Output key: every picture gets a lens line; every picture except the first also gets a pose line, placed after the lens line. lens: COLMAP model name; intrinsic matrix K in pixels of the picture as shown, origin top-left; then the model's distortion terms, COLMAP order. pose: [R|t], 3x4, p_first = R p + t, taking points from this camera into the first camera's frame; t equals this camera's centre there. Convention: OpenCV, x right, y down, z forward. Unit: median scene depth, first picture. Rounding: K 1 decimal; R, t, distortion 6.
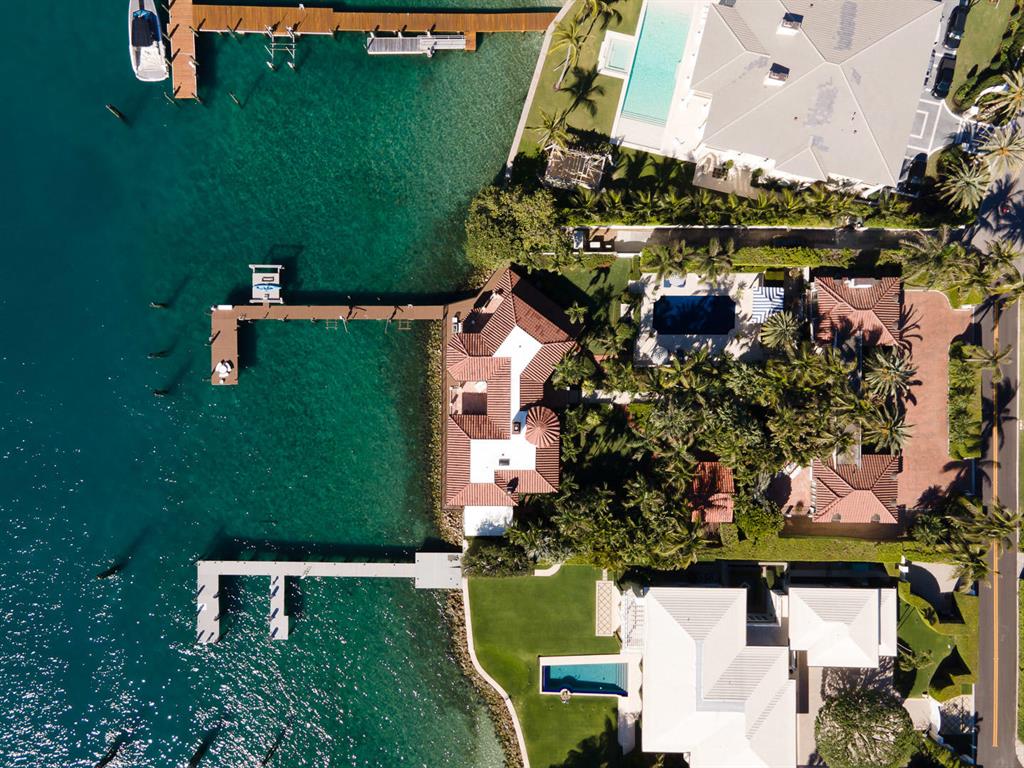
lens RADIAL K [[747.5, 0, 504.2], [0, 747.5, 385.8], [0, 0, 1]] dist [0.039061, 0.006040]
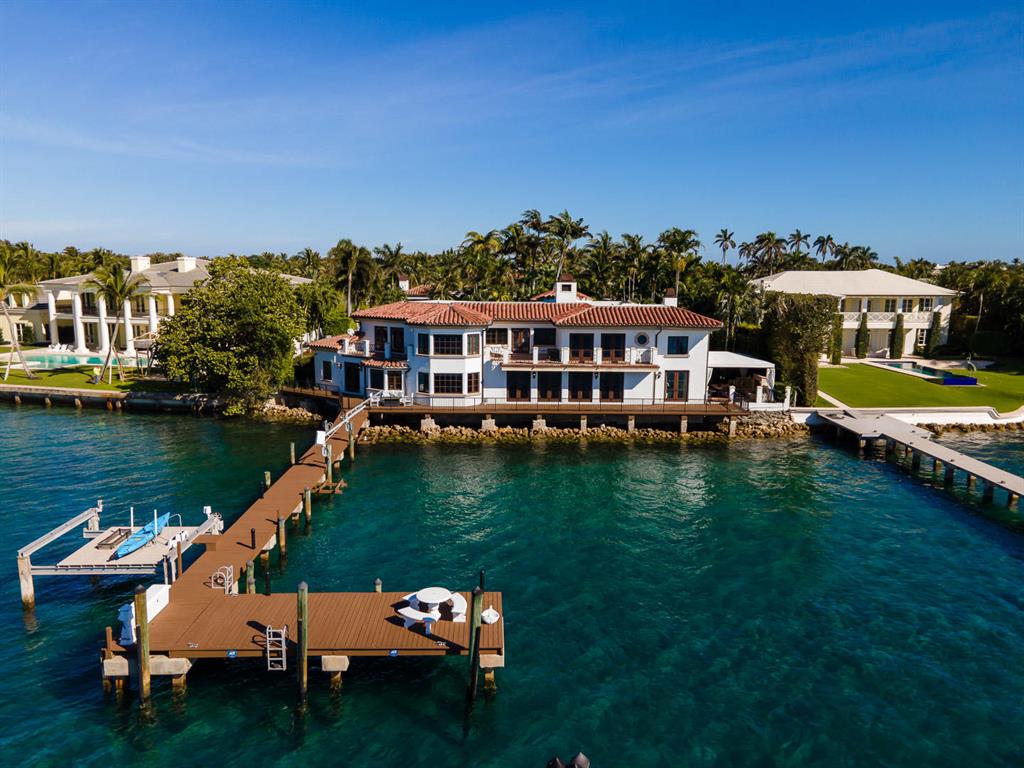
lens RADIAL K [[747.5, 0, 504.2], [0, 747.5, 385.8], [0, 0, 1]] dist [0.039061, 0.006040]
pose [[-0.011436, -0.156224, 0.987655, -0.586659], [0.999930, -0.004701, 0.010834, -0.003196], [0.002950, 0.987710, 0.156267, 0.915430]]
